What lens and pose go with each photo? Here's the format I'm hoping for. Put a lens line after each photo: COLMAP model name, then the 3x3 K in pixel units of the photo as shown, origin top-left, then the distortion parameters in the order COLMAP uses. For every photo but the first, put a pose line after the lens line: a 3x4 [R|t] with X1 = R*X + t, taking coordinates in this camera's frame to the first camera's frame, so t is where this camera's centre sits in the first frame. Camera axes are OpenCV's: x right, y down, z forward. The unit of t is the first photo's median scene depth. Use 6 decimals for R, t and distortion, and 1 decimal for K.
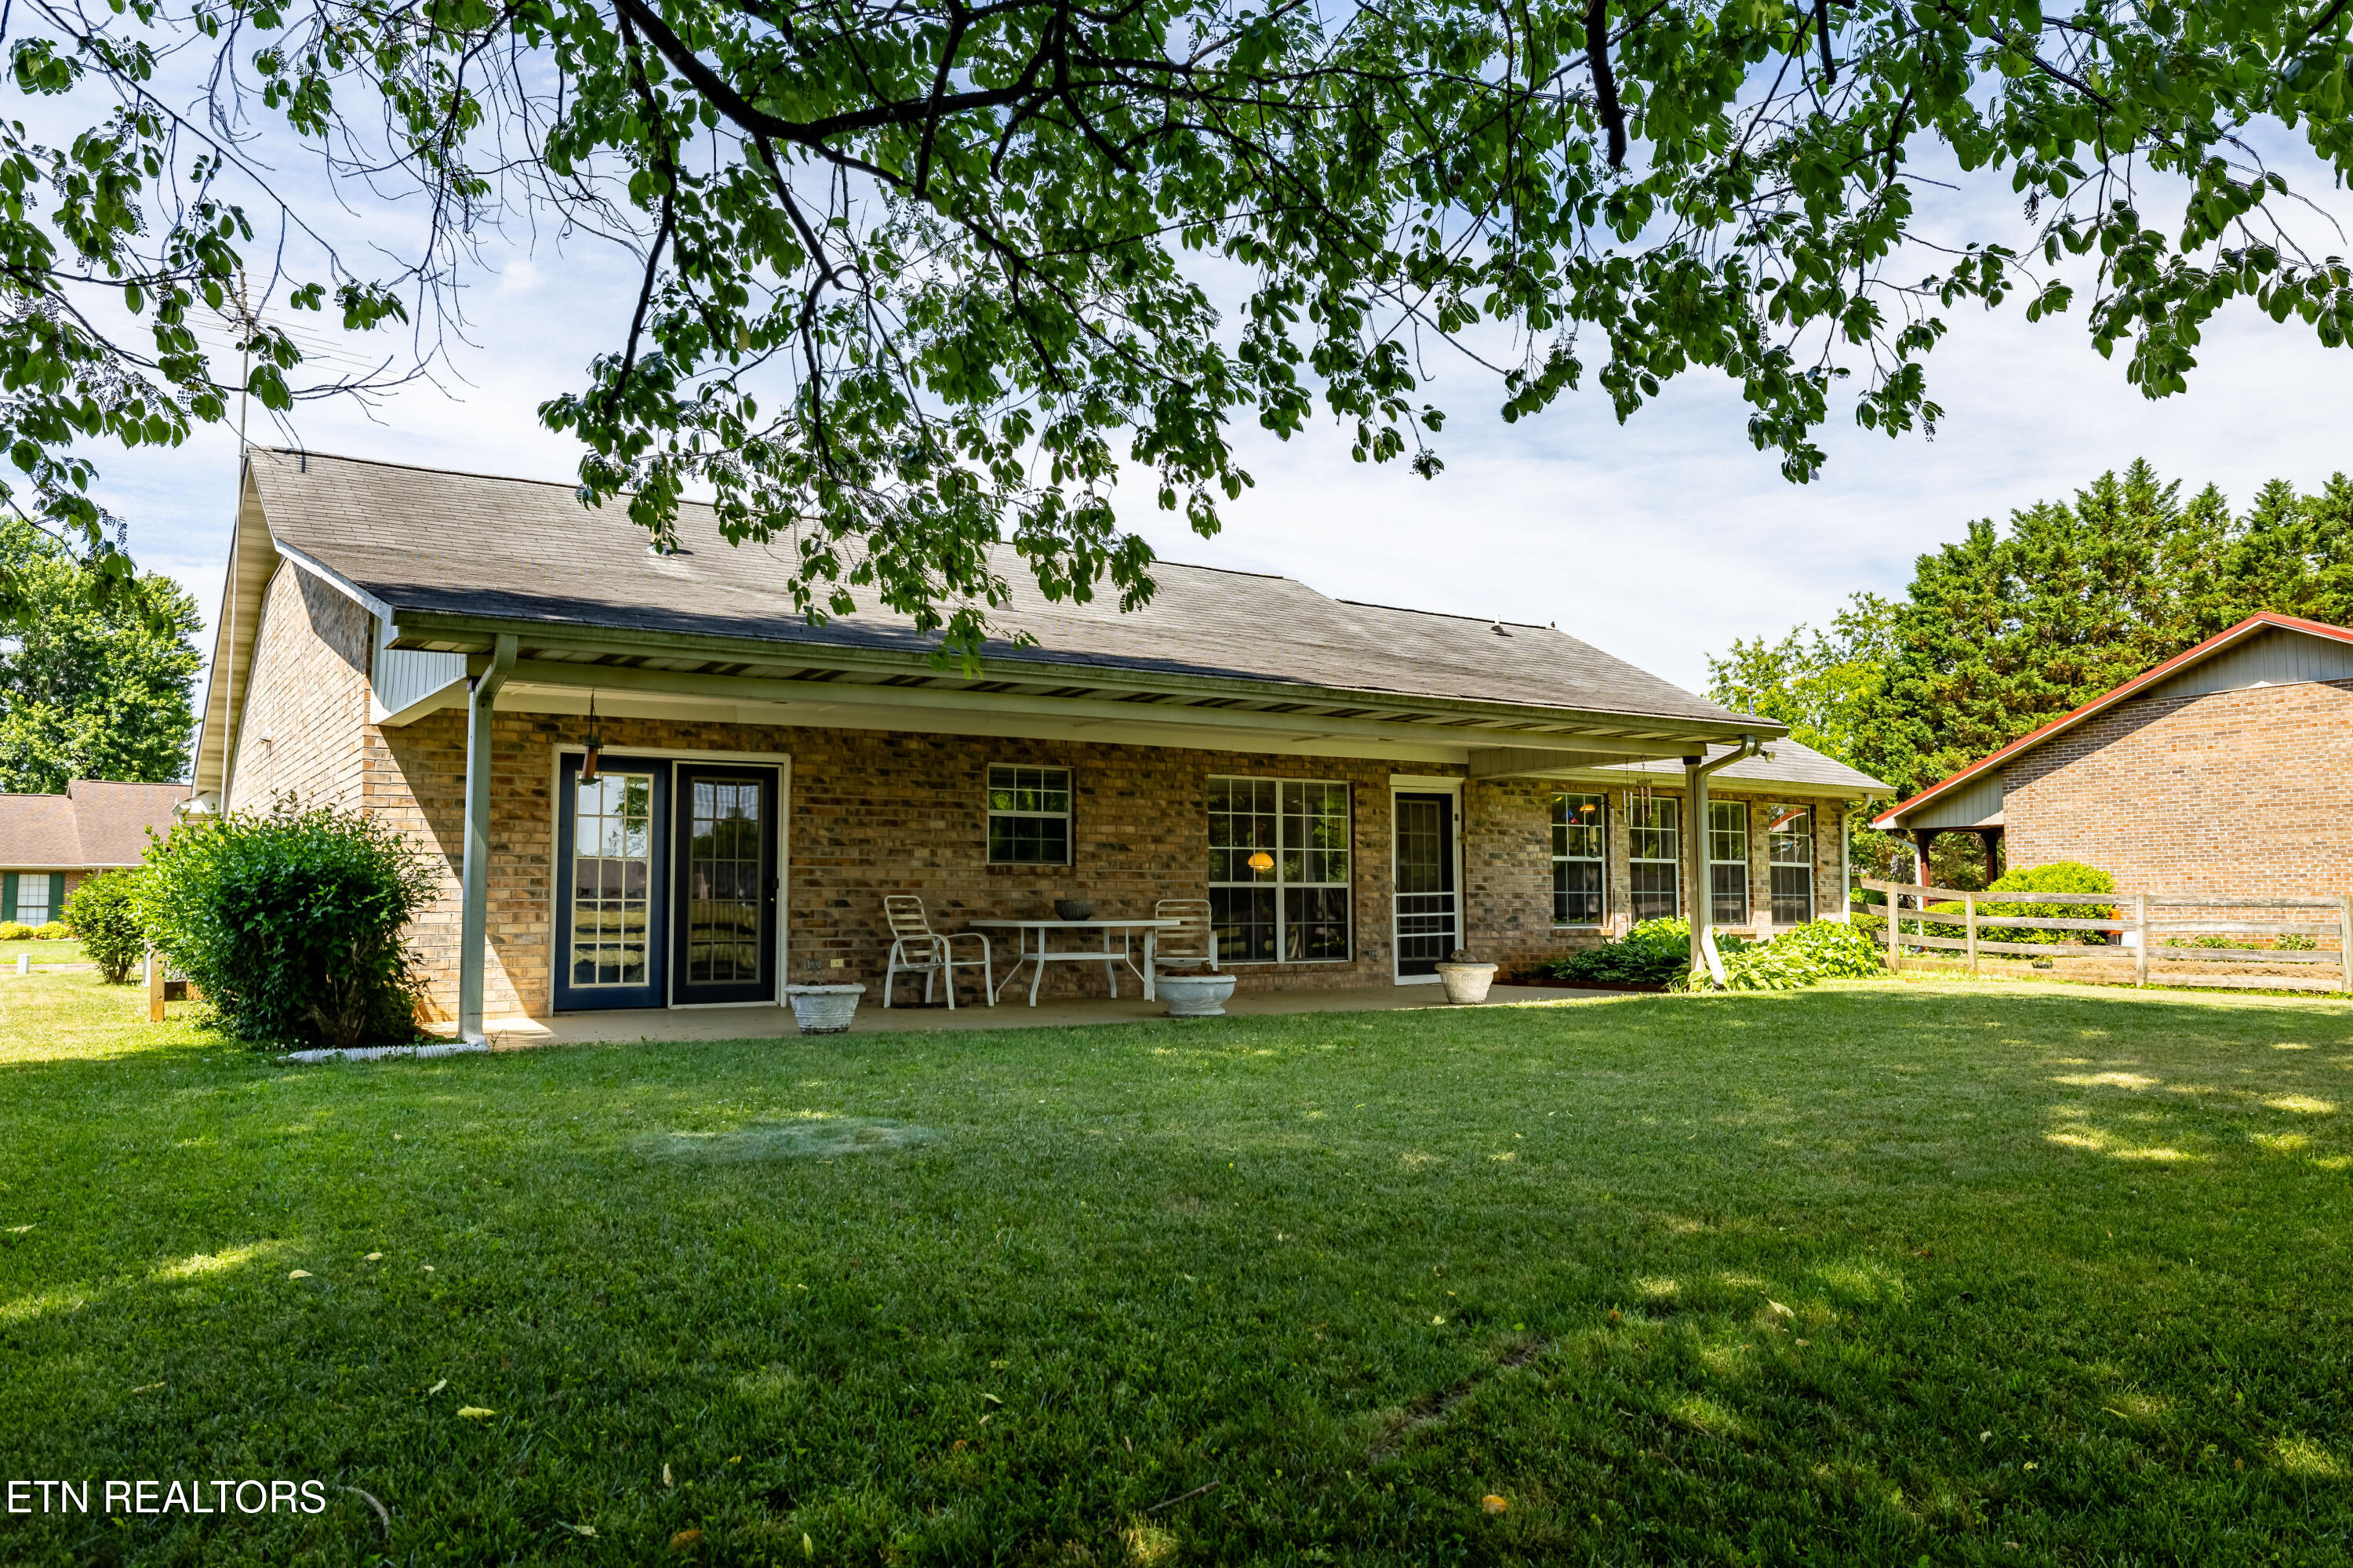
lens RADIAL K [[1712.9, 0, 1187.8], [0, 1712.9, 782.1], [0, 0, 1]] dist [-0.009144, -0.001546]
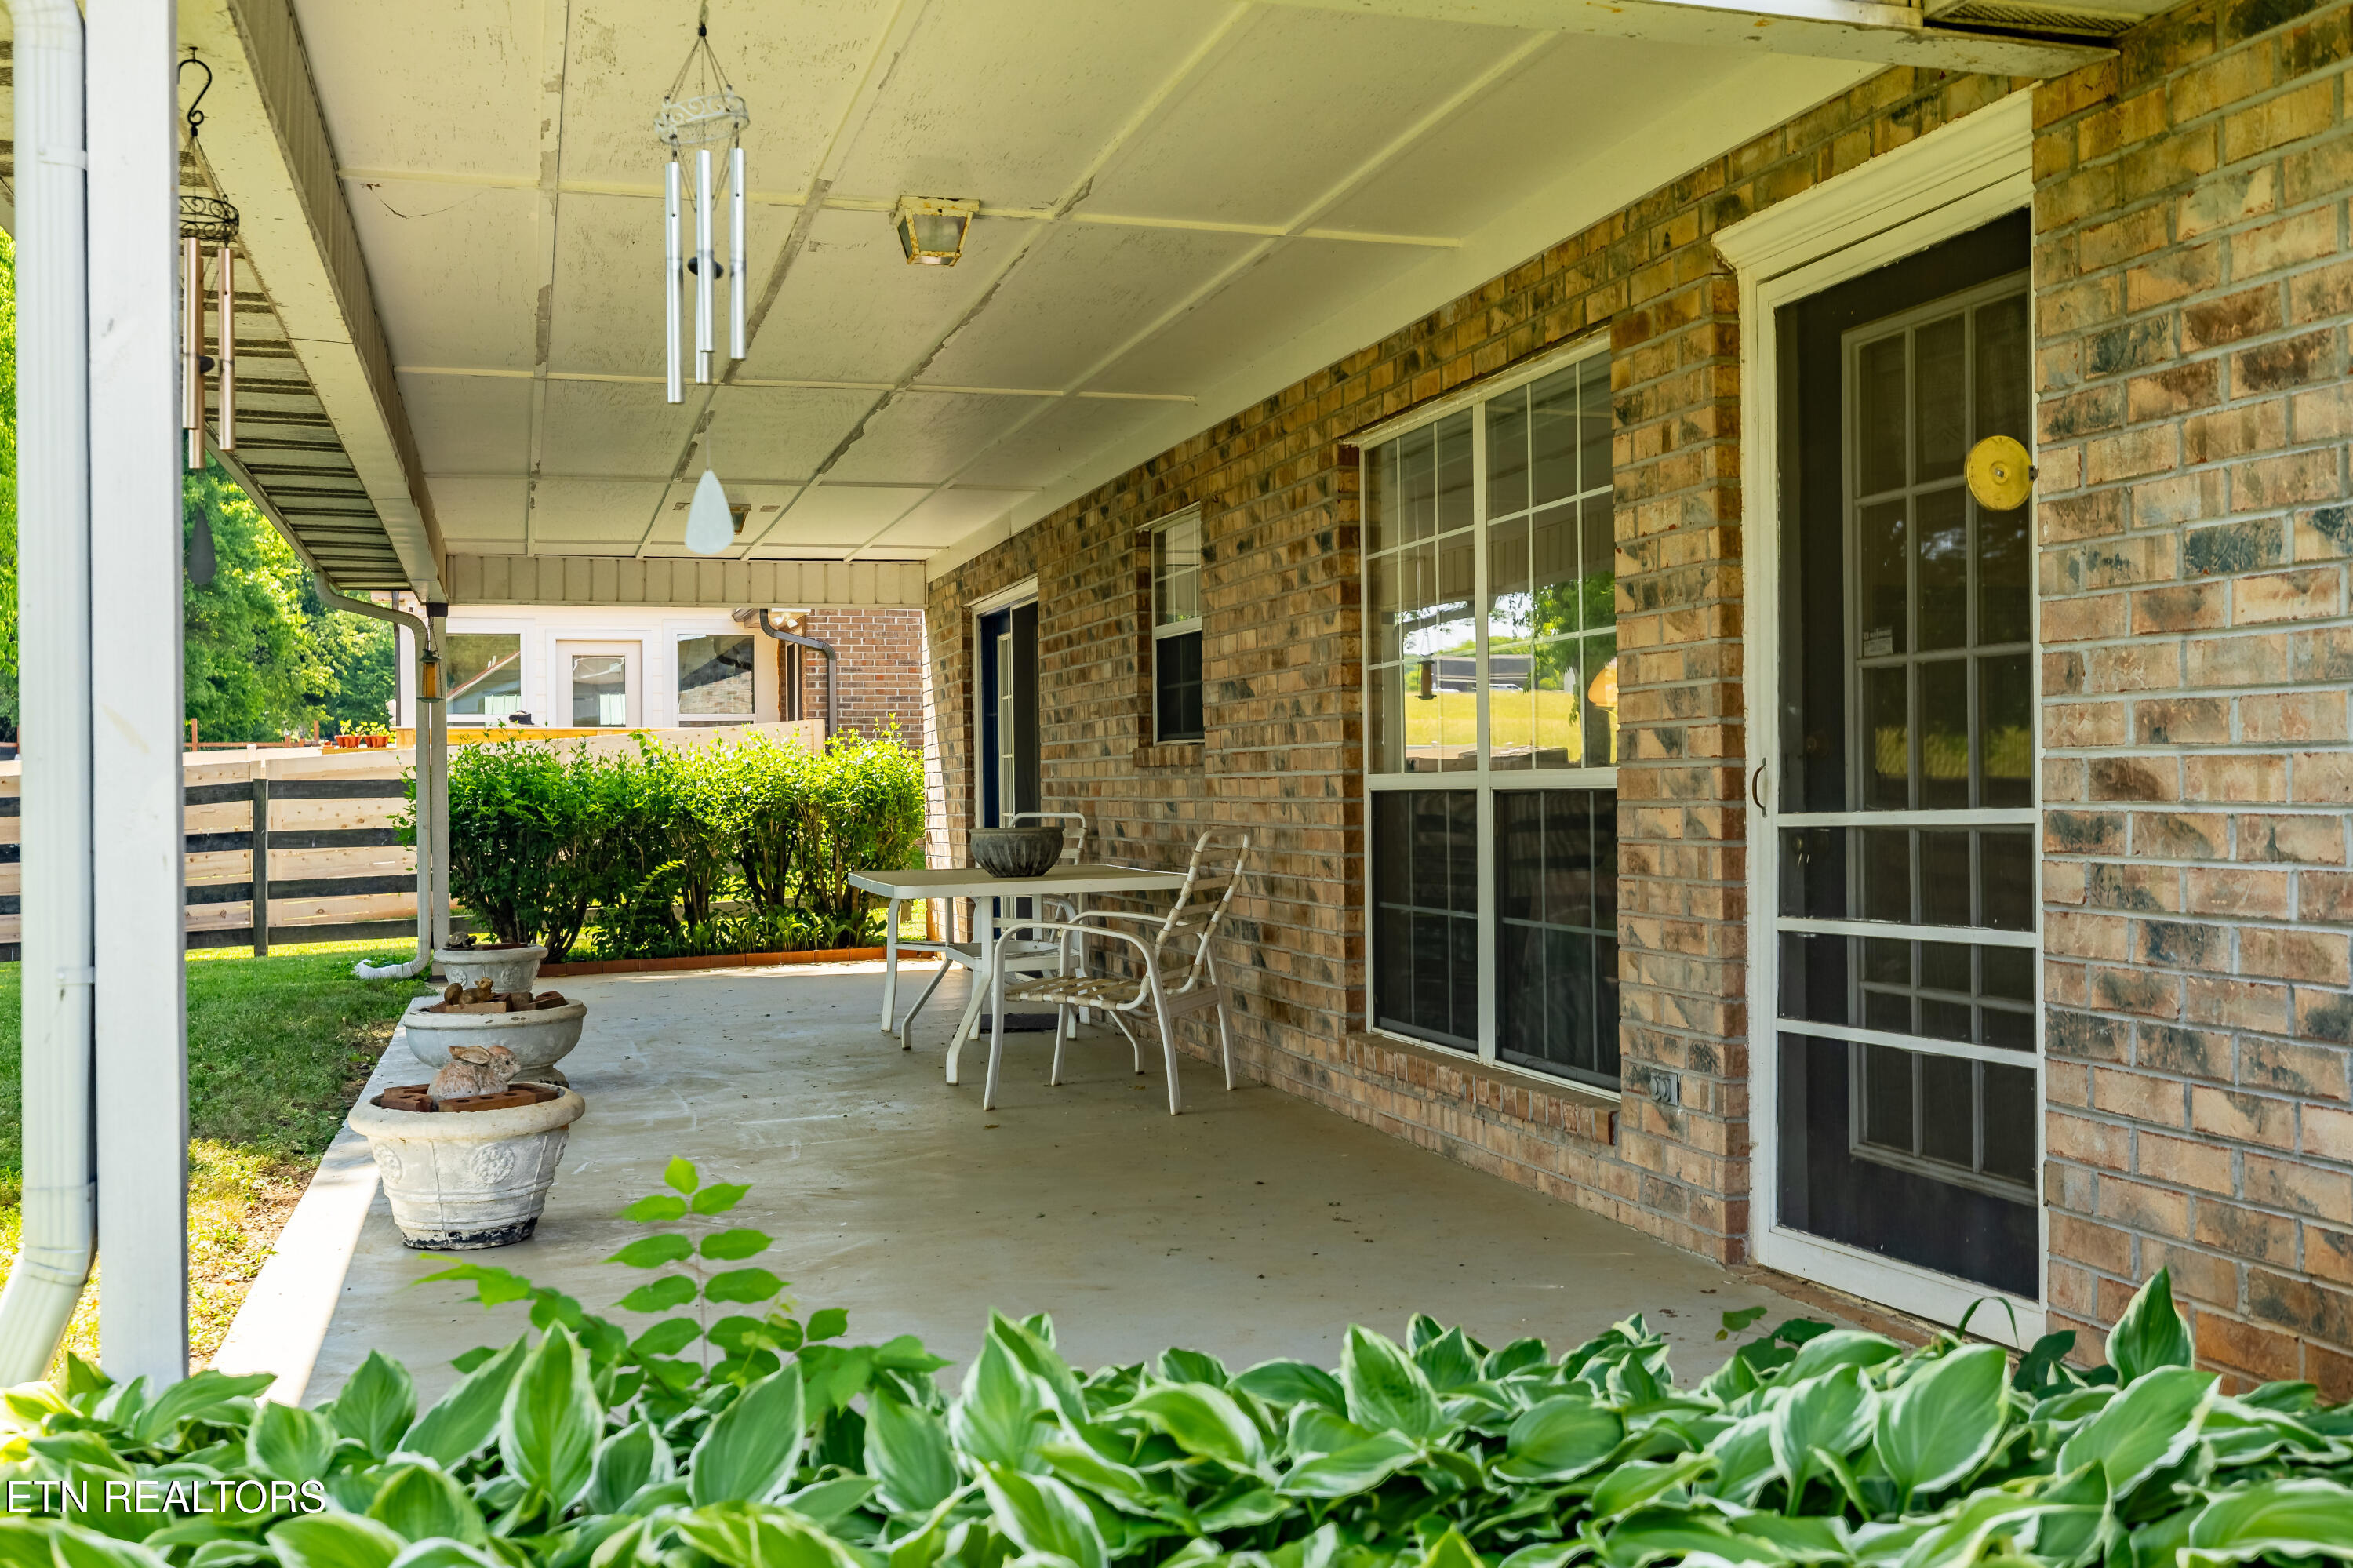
lens RADIAL K [[2240.0, 0, 1178.2], [0, 2240.0, 786.9], [0, 0, 1]] dist [-0.001280, 0.000000]
pose [[-0.294559, 0.009517, -0.955586, 0.443972], [0.089173, 0.995861, -0.017569, 0.067987], [0.951464, -0.090388, -0.294189, 1.141439]]
